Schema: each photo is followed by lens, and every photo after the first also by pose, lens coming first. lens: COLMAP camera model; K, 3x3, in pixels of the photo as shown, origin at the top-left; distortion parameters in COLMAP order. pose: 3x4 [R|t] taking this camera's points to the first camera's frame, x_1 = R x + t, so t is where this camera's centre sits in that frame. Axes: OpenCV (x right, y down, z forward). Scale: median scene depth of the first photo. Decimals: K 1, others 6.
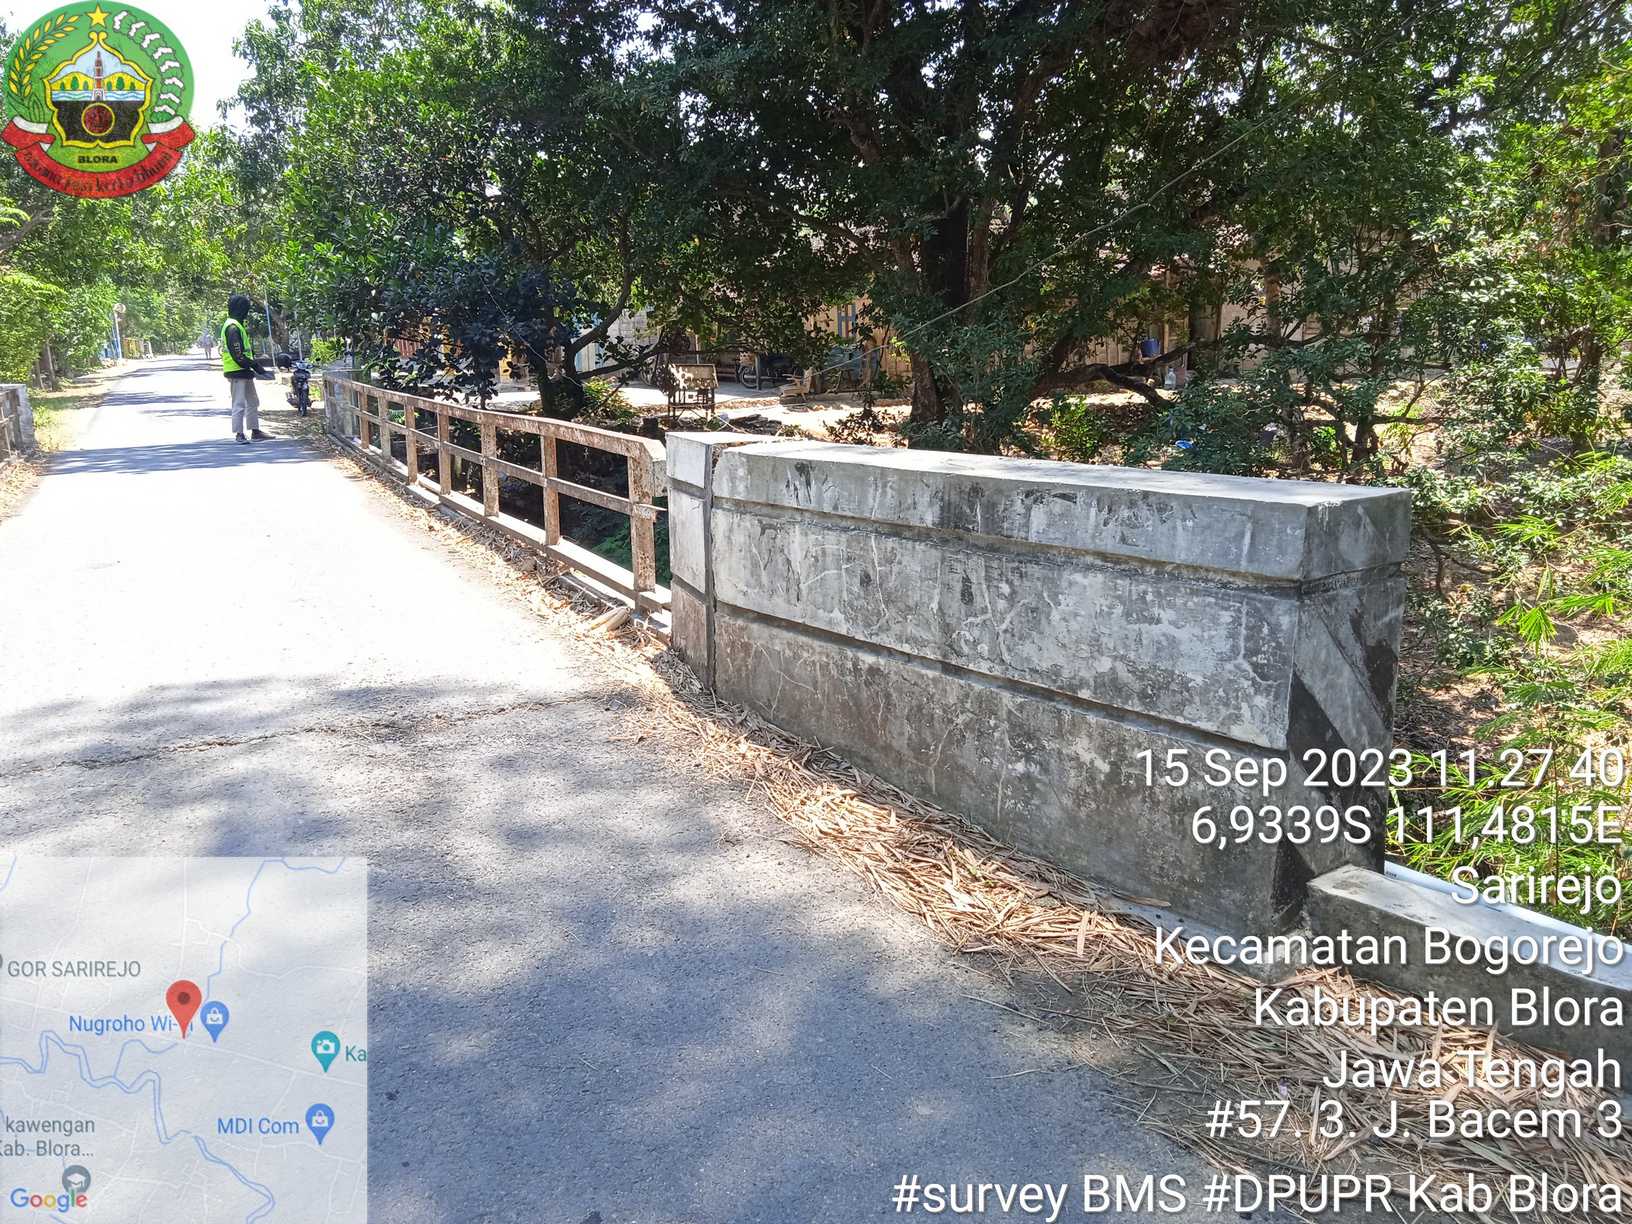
lens RADIAL K [[1327.4, 0, 816.0], [0, 1327.4, 612.0], [0, 0, 1]] dist [0.055964, -0.071182]
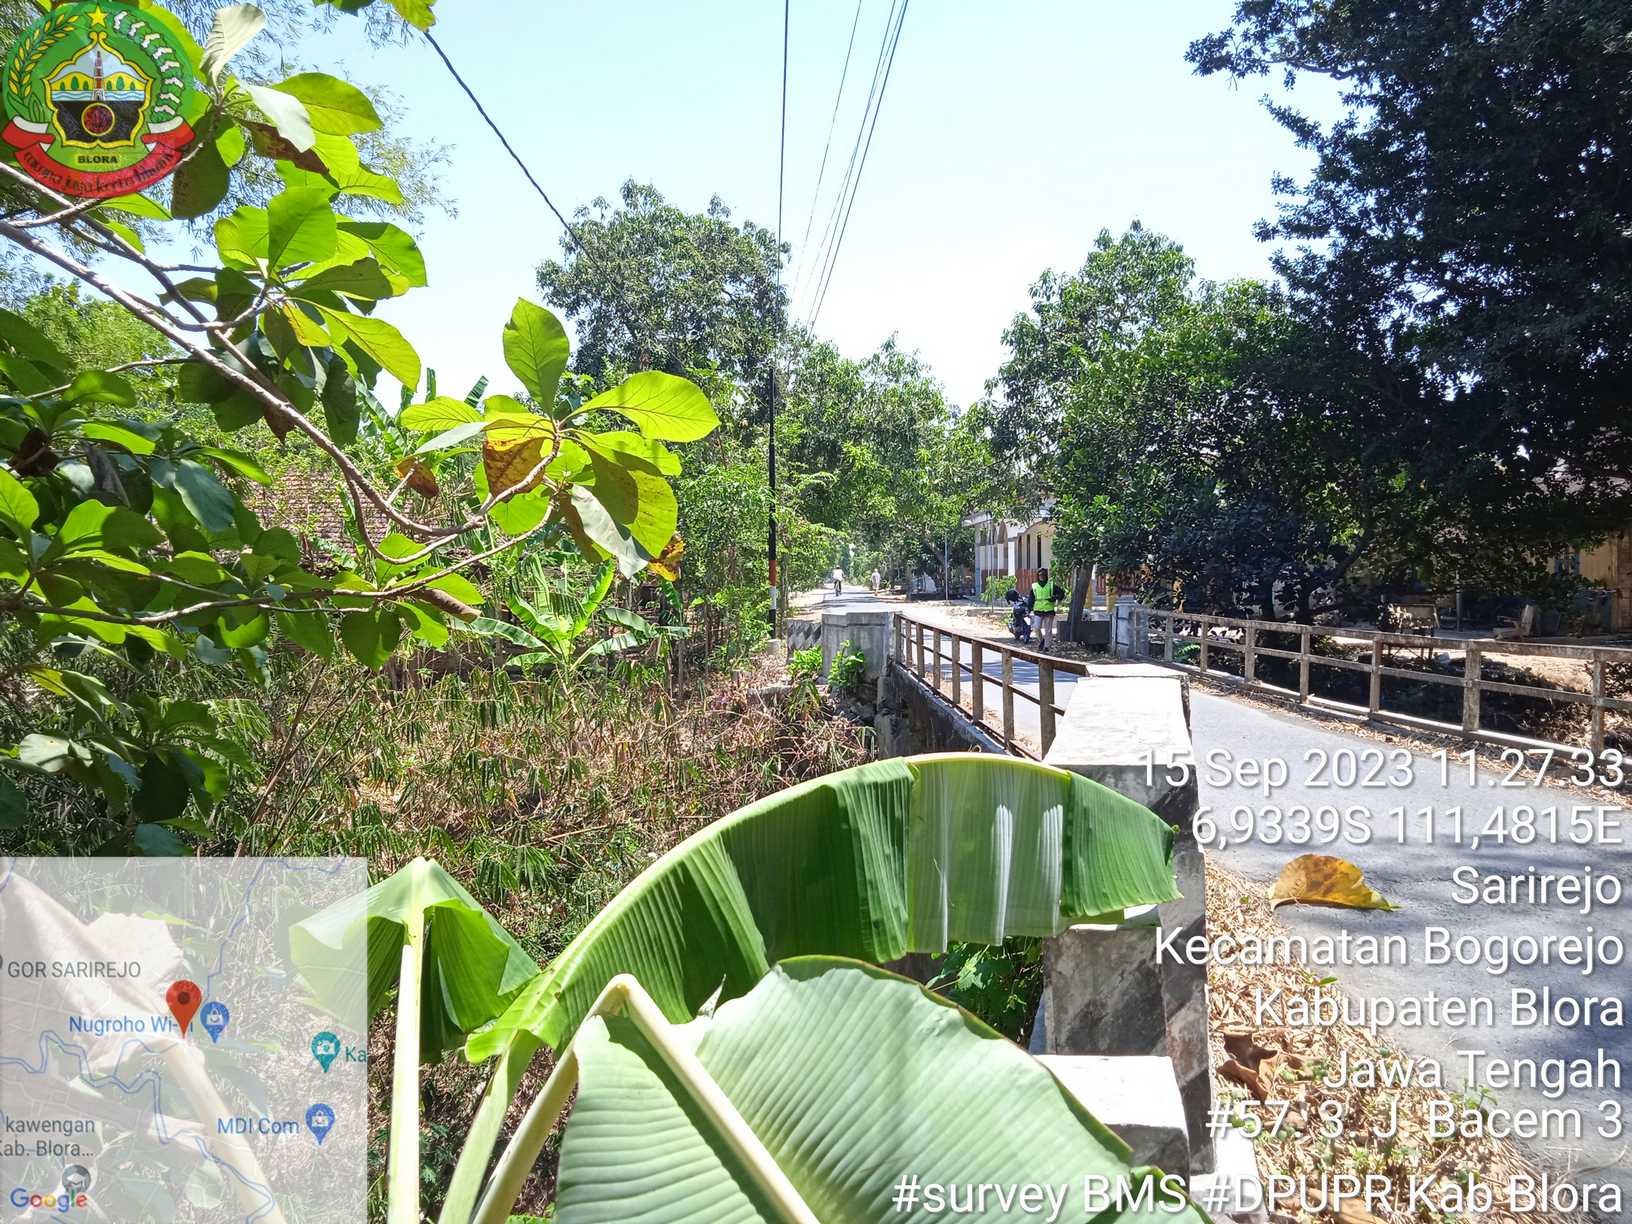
lens RADIAL K [[1327.4, 0, 816.0], [0, 1327.4, 612.0], [0, 0, 1]] dist [0.055964, -0.071182]
pose [[0.910065, 0.023549, -0.413797, -0.101806], [-0.095598, 0.983391, -0.154285, 0.020965], [0.403291, 0.179968, 0.897200, -0.098967]]
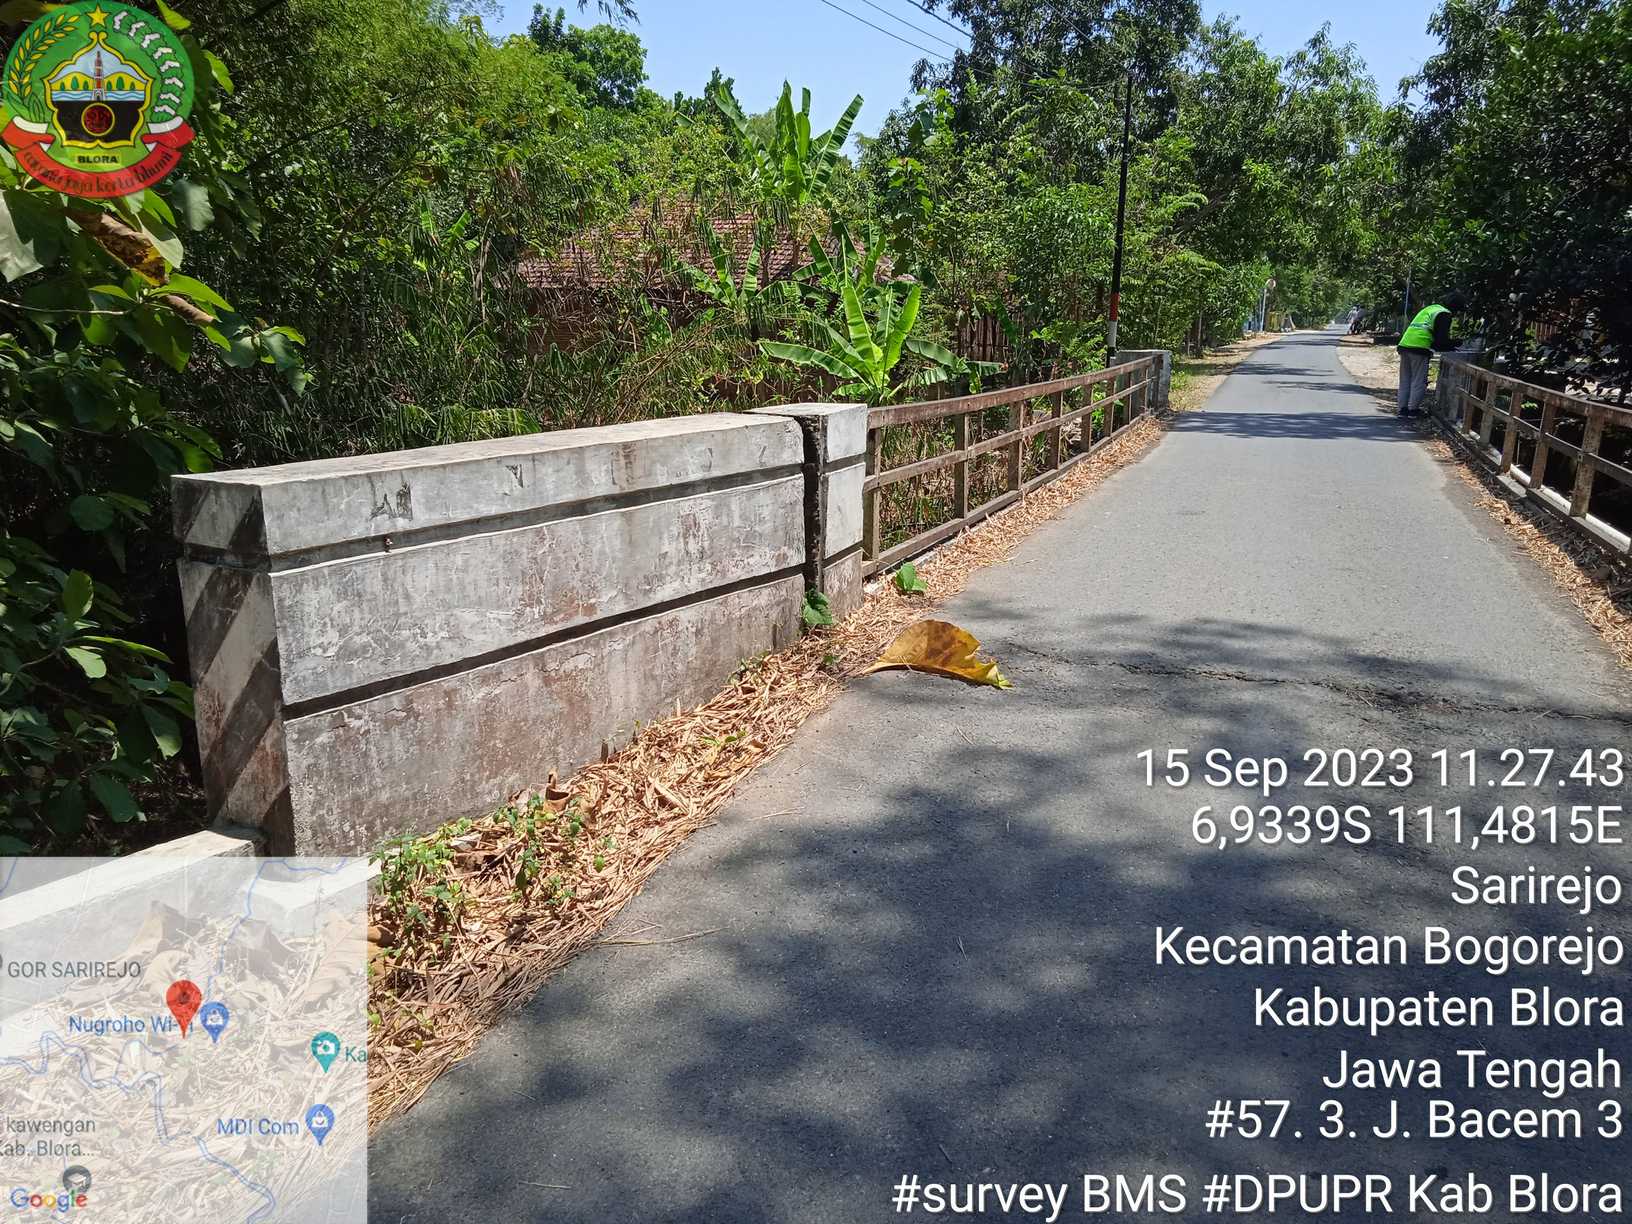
lens RADIAL K [[1327.4, 0, 816.0], [0, 1327.4, 612.0], [0, 0, 1]] dist [0.055964, -0.071182]
pose [[0.704129, 0.188144, -0.684692, 0.012785], [-0.176961, 0.980330, 0.087396, 0.001892], [0.687667, 0.059626, 0.723573, -0.012731]]
